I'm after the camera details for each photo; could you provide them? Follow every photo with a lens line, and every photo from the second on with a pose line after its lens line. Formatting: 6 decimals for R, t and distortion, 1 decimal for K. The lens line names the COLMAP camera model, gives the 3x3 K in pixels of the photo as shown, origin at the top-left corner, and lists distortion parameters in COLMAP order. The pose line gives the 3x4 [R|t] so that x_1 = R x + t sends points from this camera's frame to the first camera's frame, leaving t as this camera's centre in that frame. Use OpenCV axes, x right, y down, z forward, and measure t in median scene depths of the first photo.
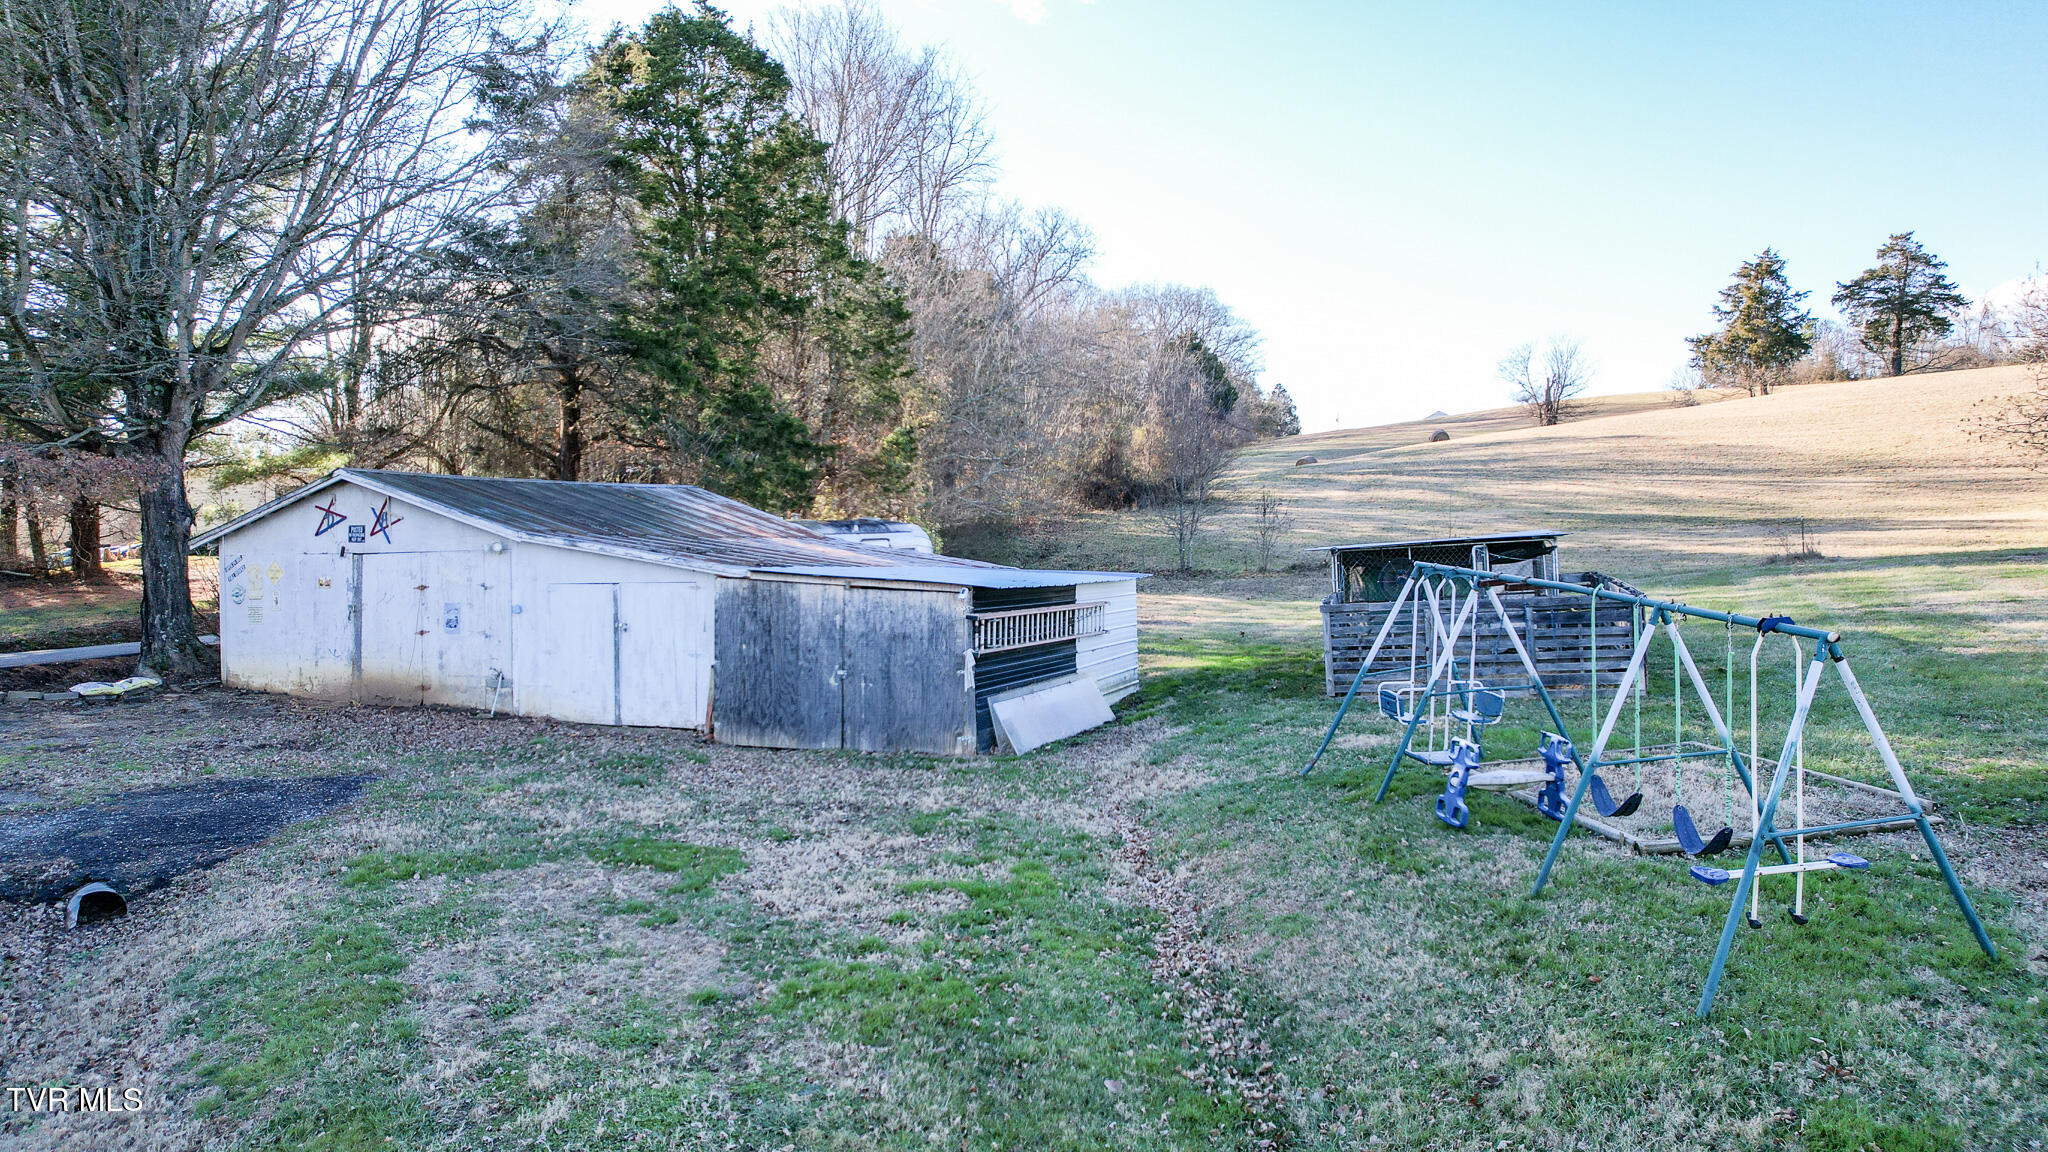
lens RADIAL K [[1300.8, 0, 1022.1], [0, 1300.8, 580.8], [0, 0, 1]] dist [-0.043697, 0.023171]
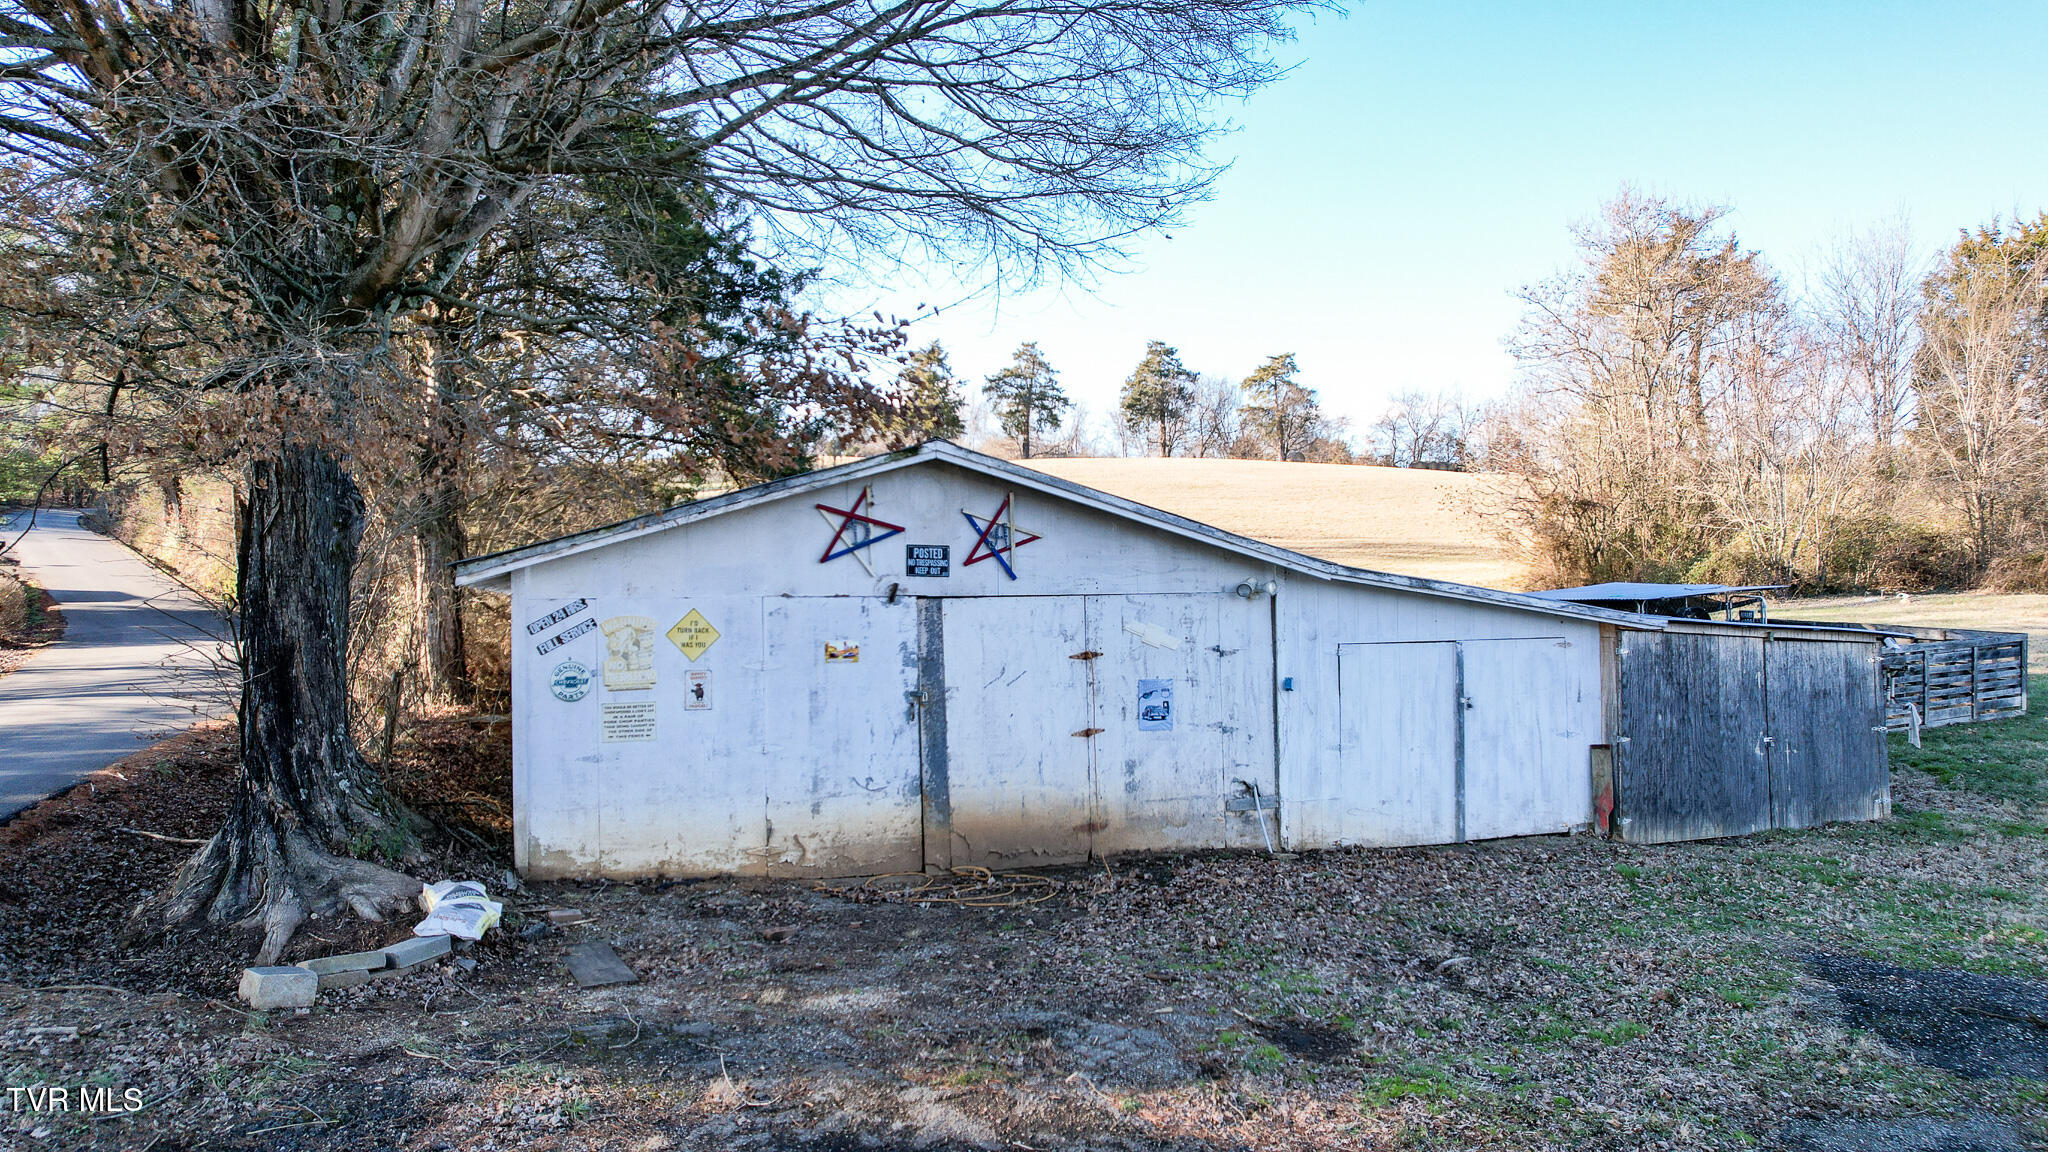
lens RADIAL K [[1300.8, 0, 1022.1], [0, 1300.8, 580.8], [0, 0, 1]] dist [-0.043697, 0.023171]
pose [[0.738349, 0.014337, 0.674266, -1.011744], [0.012006, 0.999336, -0.034397, -0.009931], [-0.674312, 0.033492, 0.737687, 0.666727]]
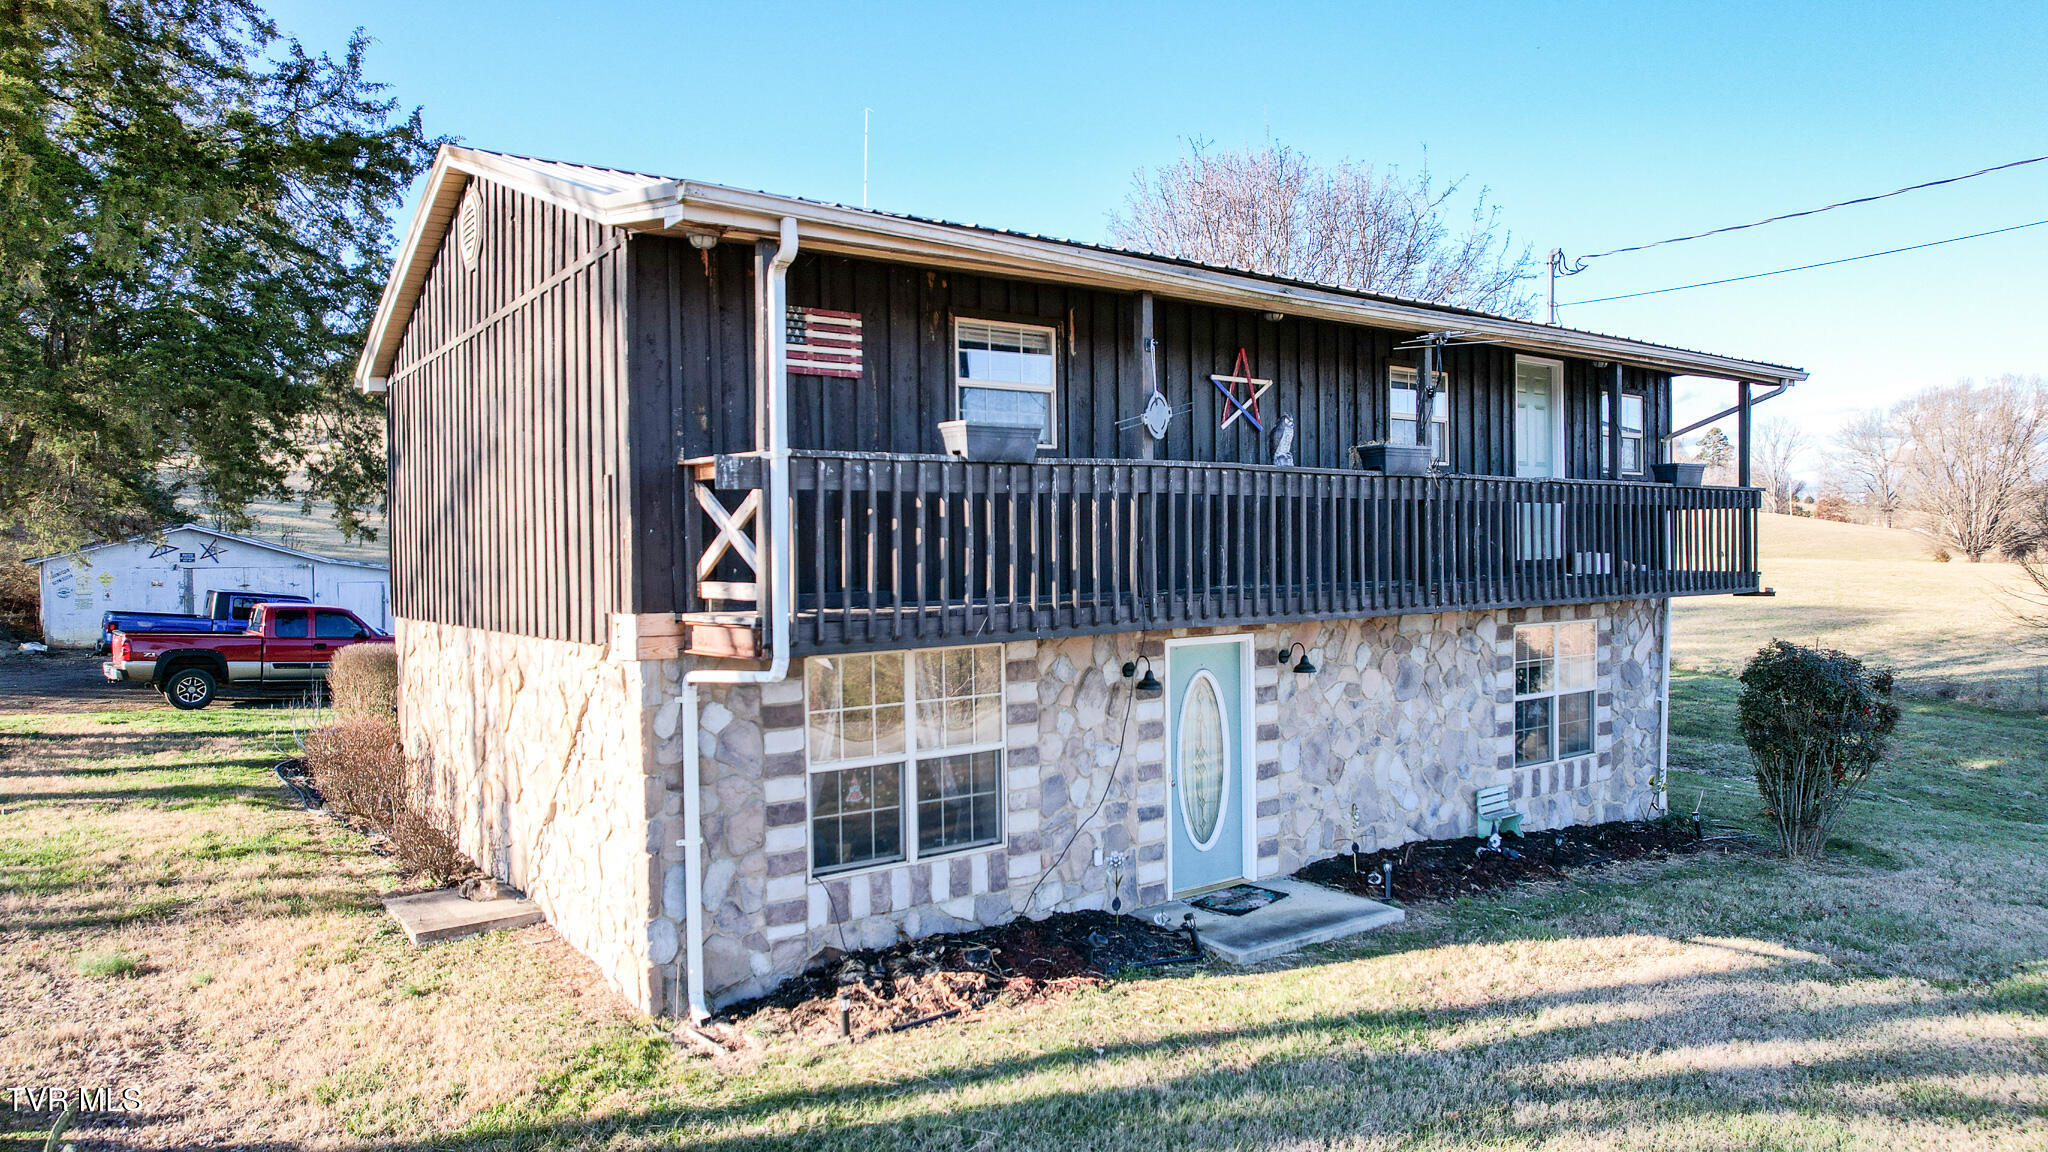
lens RADIAL K [[1300.8, 0, 1022.1], [0, 1300.8, 580.8], [0, 0, 1]] dist [-0.043697, 0.023171]
pose [[0.453280, -0.009807, 0.891314, -1.903512], [0.012558, 0.999910, 0.004616, 0.004189], [-0.891280, 0.009101, 0.453363, -1.065984]]
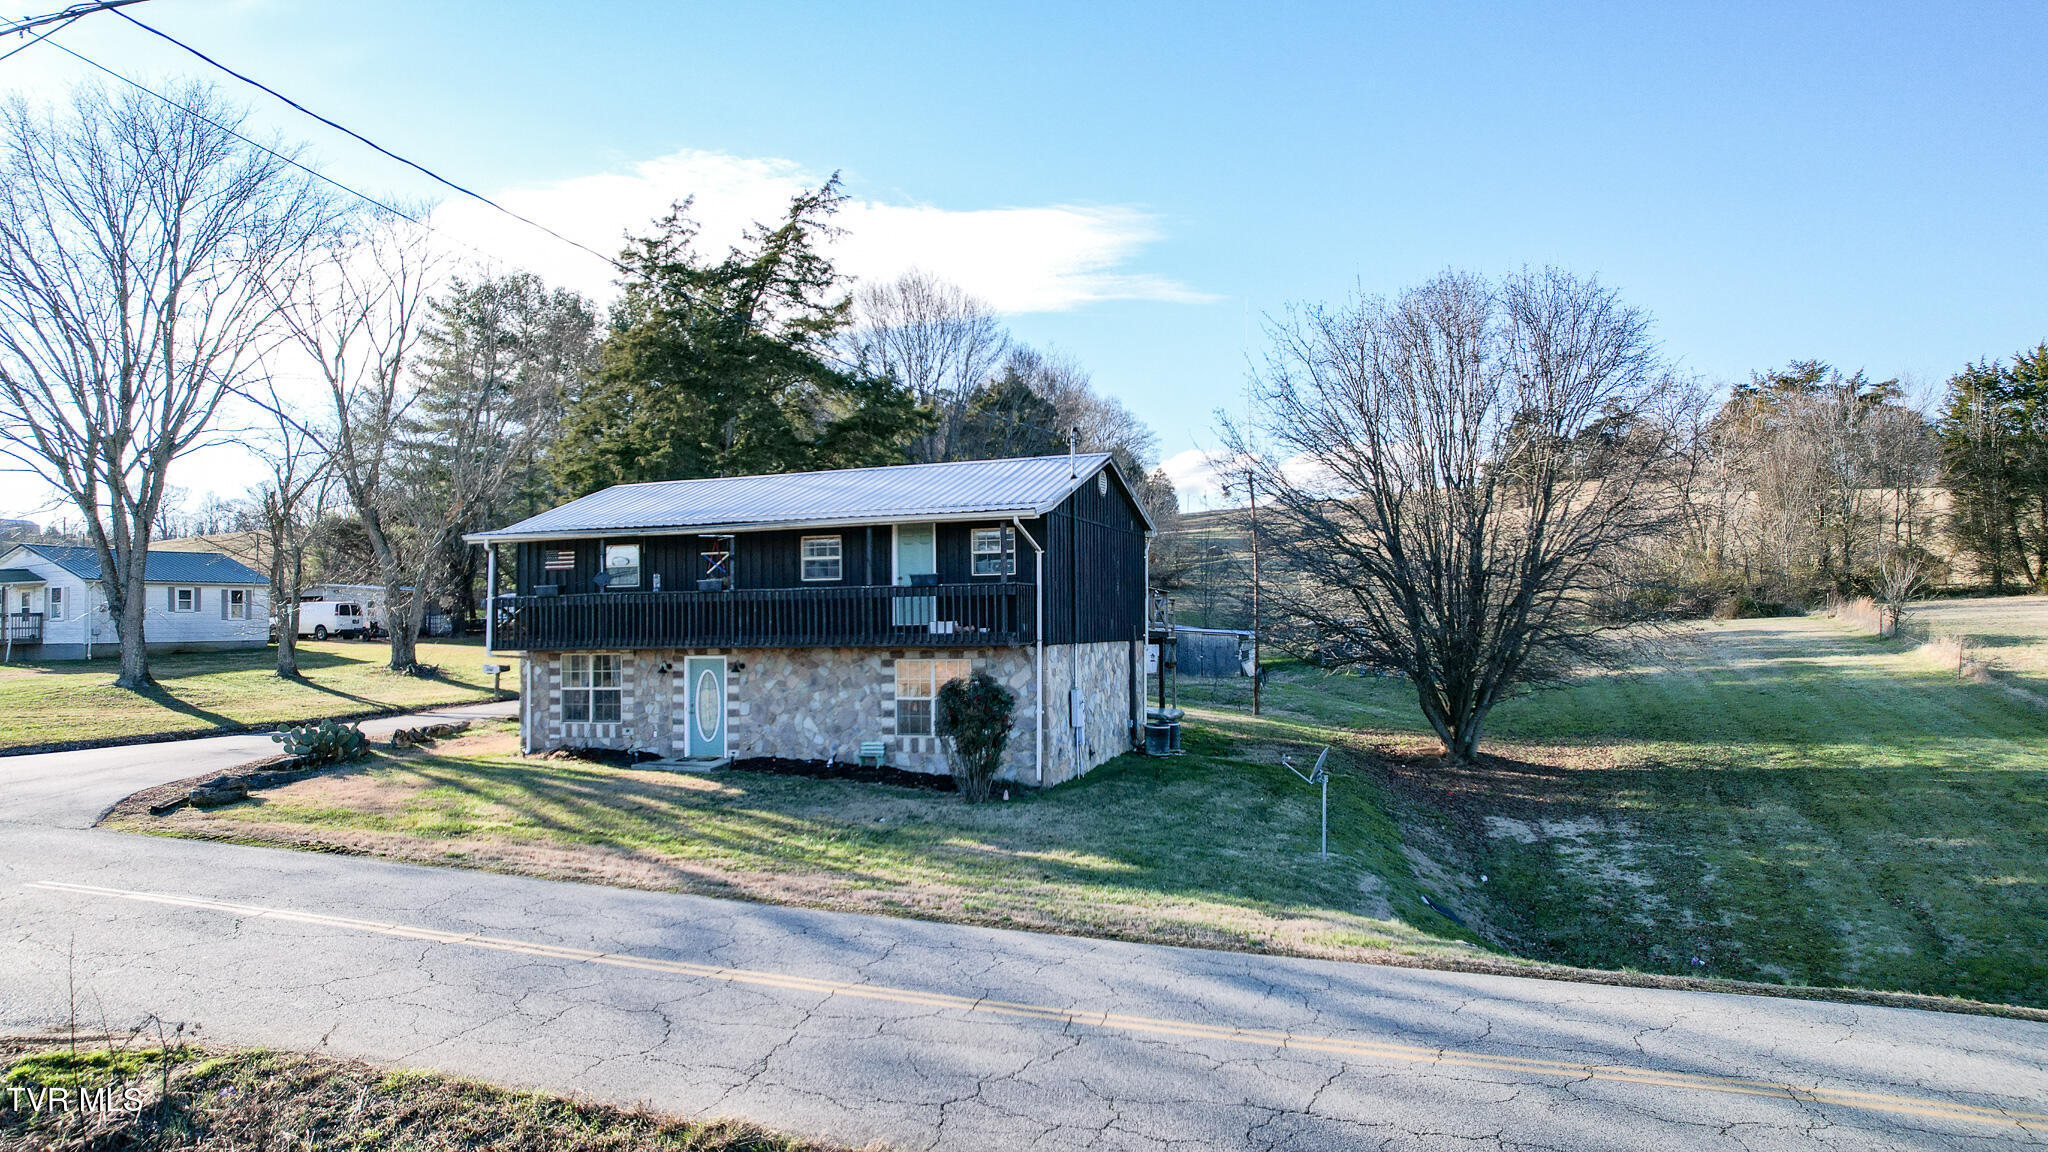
lens RADIAL K [[1306.6, 0, 1019.6], [0, 1306.6, 581.5], [0, 0, 1]] dist [-0.048685, -0.001485]
pose [[0.992667, 0.006177, 0.120724, -1.090312], [-0.000771, 0.998997, -0.044771, 0.015877], [-0.120879, 0.044349, 0.991676, -2.531251]]
